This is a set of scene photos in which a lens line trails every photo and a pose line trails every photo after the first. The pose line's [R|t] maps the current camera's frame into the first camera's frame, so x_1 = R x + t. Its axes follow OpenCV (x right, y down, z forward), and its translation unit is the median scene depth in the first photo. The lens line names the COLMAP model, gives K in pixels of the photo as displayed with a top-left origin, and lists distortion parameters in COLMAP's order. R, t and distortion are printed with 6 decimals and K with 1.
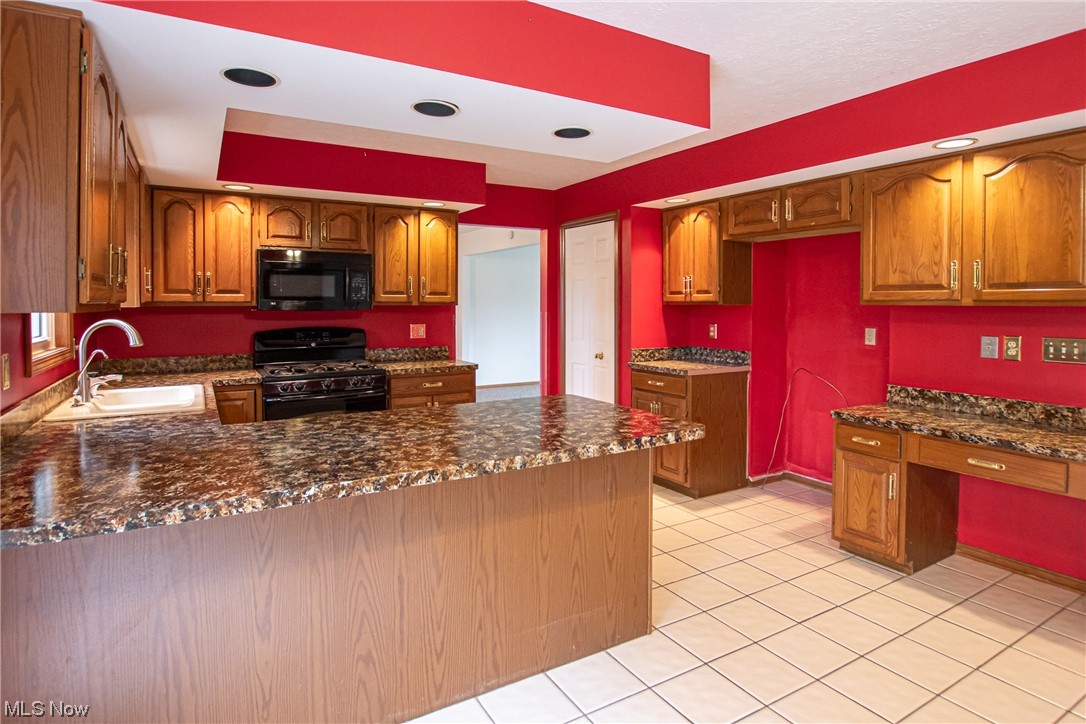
lens RADIAL K [[597.1, 0, 541.2], [0, 597.1, 308.9], [0, 0, 1]] dist [-0.015148, 0.000884]
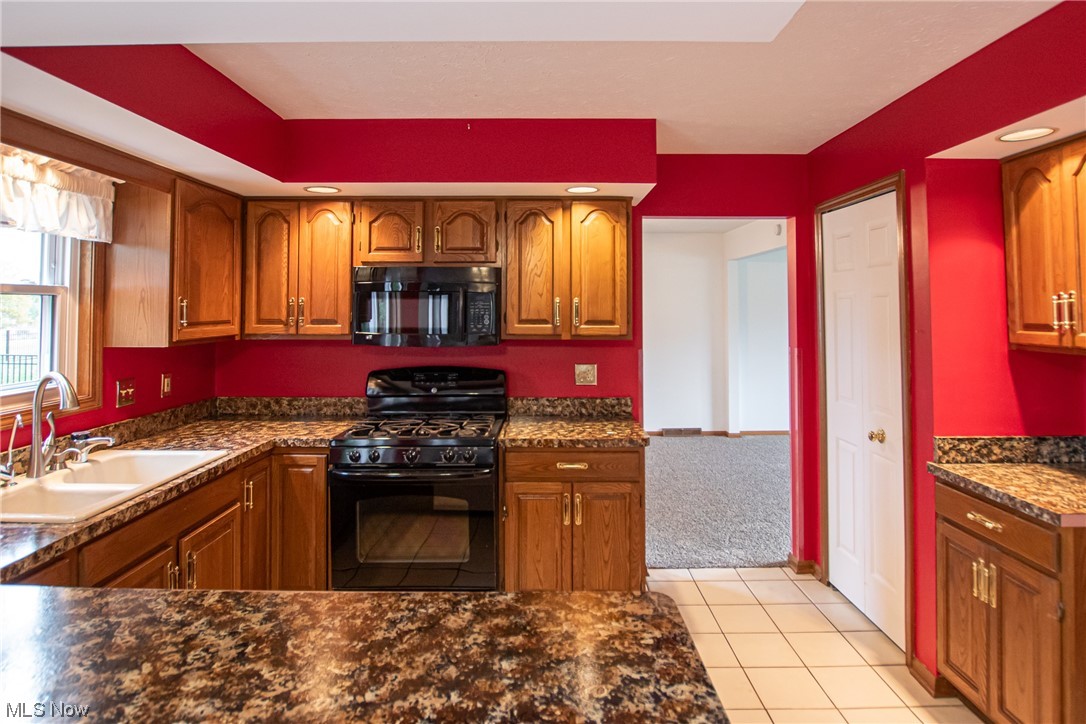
lens RADIAL K [[616.8, 0, 556.0], [0, 616.8, 279.2], [0, 0, 1]] dist [-0.028154, 0.001741]
pose [[0.869496, -0.022785, -0.493415, 0.135393], [-0.005383, 0.998439, -0.055592, -0.037527], [0.493912, 0.050993, 0.868016, 0.397470]]
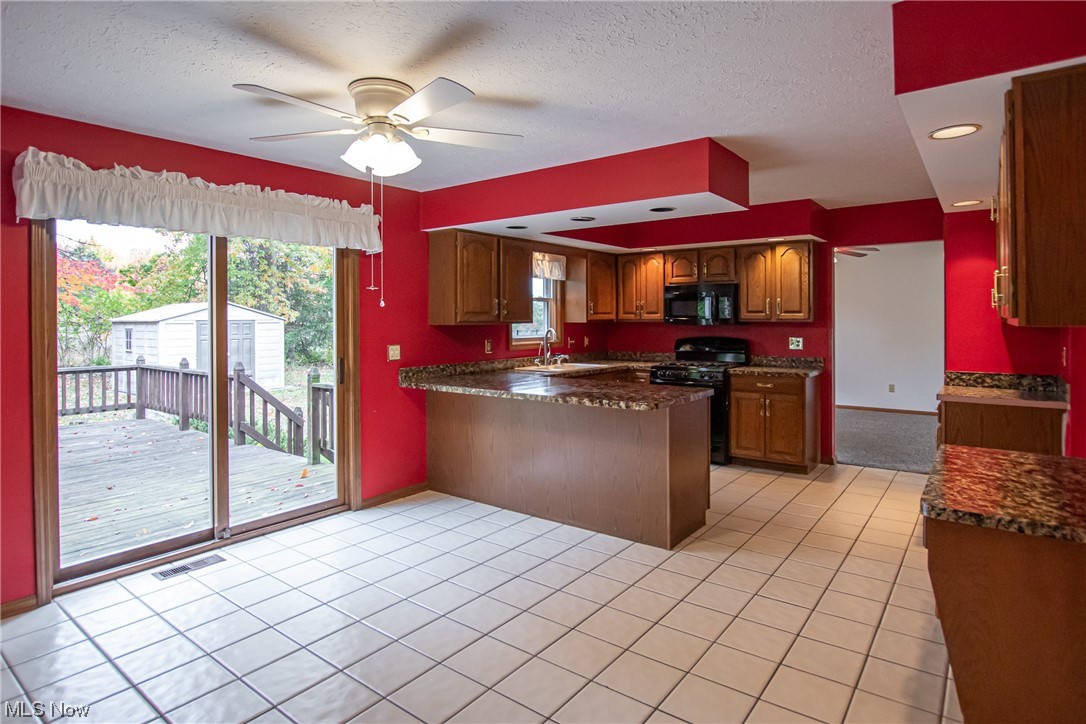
lens RADIAL K [[595.4, 0, 541.1], [0, 595.4, 319.7], [0, 0, 1]] dist [-0.001113, 0.000158]
pose [[0.381787, 0.000495, -0.924250, 0.782845], [-0.007005, 0.999973, -0.002358, -0.003994], [0.924224, 0.007374, 0.381780, 0.088377]]
